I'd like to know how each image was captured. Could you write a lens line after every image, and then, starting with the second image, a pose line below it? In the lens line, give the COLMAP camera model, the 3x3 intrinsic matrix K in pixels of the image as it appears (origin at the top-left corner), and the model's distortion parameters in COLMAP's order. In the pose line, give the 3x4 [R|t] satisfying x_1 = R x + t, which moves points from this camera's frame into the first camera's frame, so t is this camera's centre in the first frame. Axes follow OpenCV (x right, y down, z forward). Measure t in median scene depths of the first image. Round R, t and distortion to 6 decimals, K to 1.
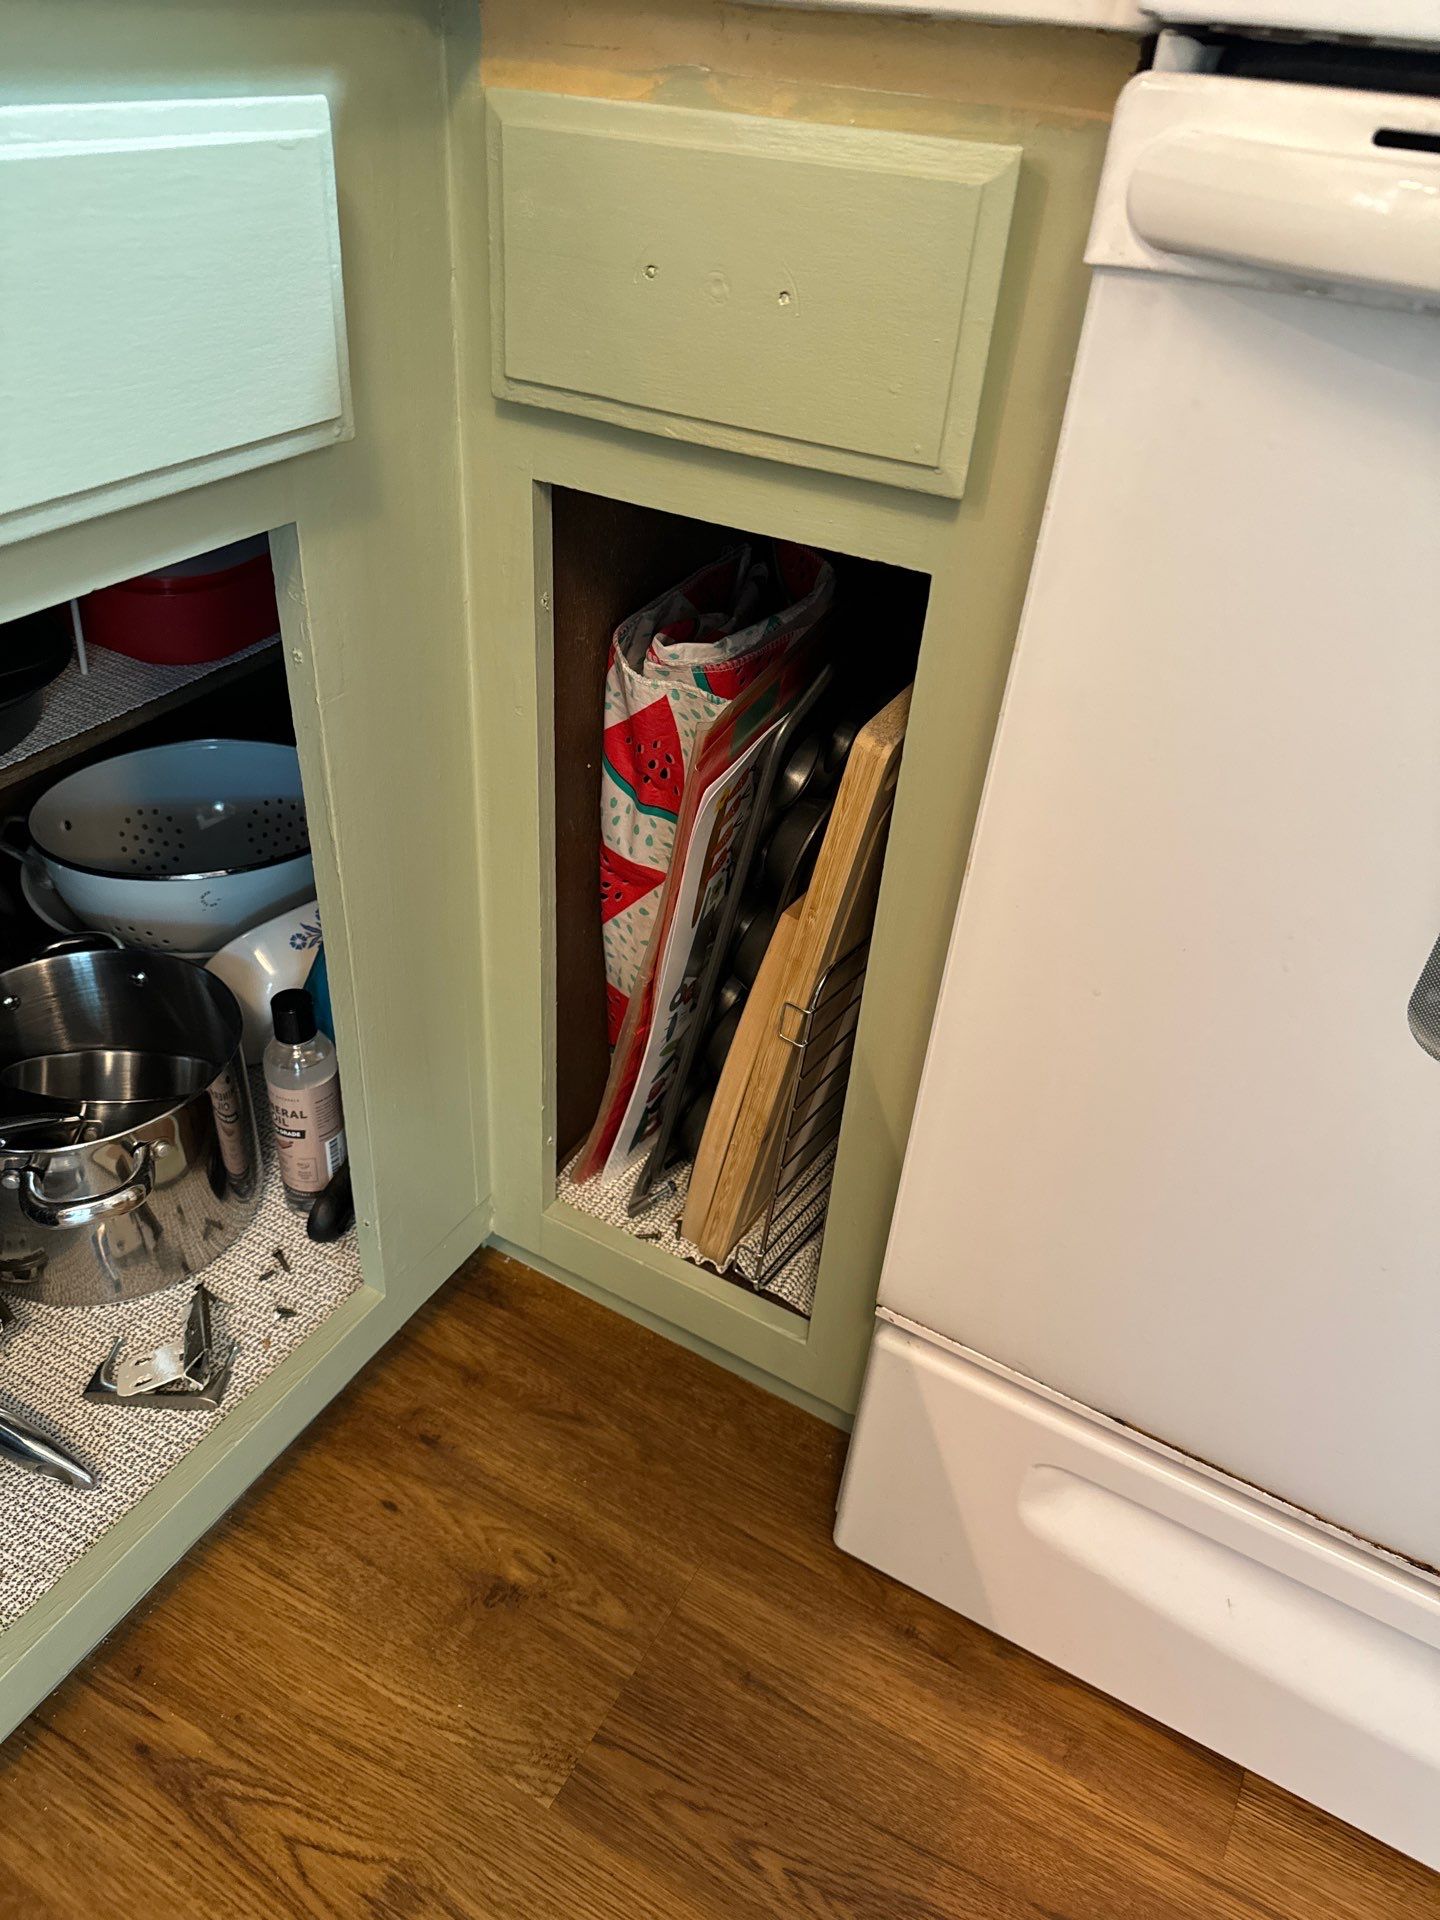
lens RADIAL K [[1362.1, 0, 726.7], [0, 1362.1, 959.4], [0, 0, 1]] dist [0.046493, -0.078668]
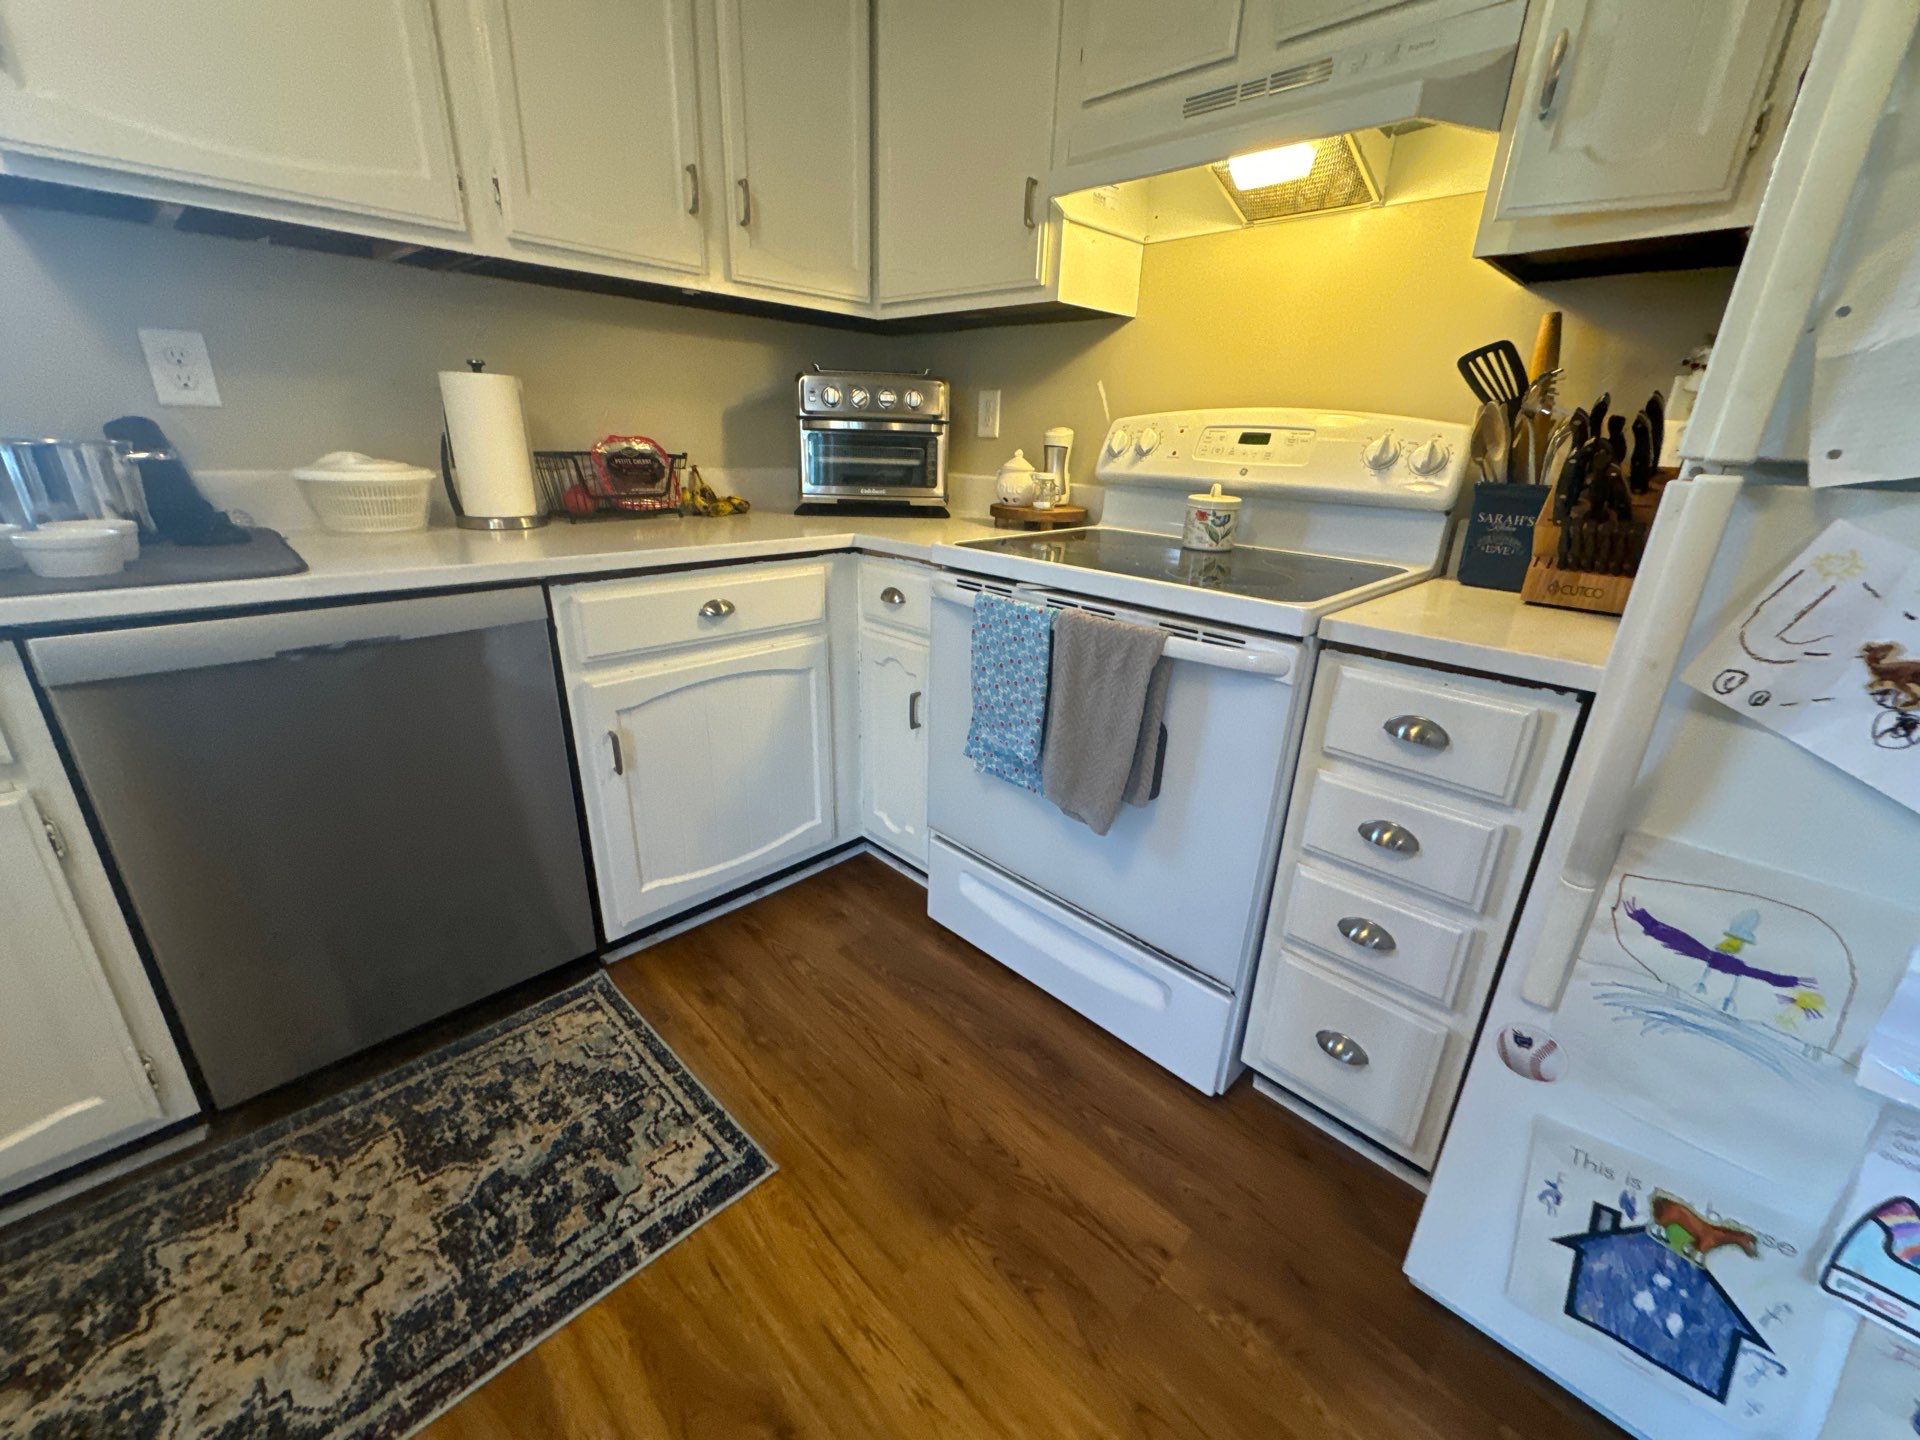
lens RADIAL K [[764.1, 0, 959.9], [0, 764.1, 720.1], [0, 0, 1]] dist [-0.004161, 0.000340]
pose [[0.963453, 0.058721, -0.261362, 0.645202], [-0.130284, 0.955226, -0.265650, 0.457374], [0.234061, 0.289993, 0.927965, -0.969878]]
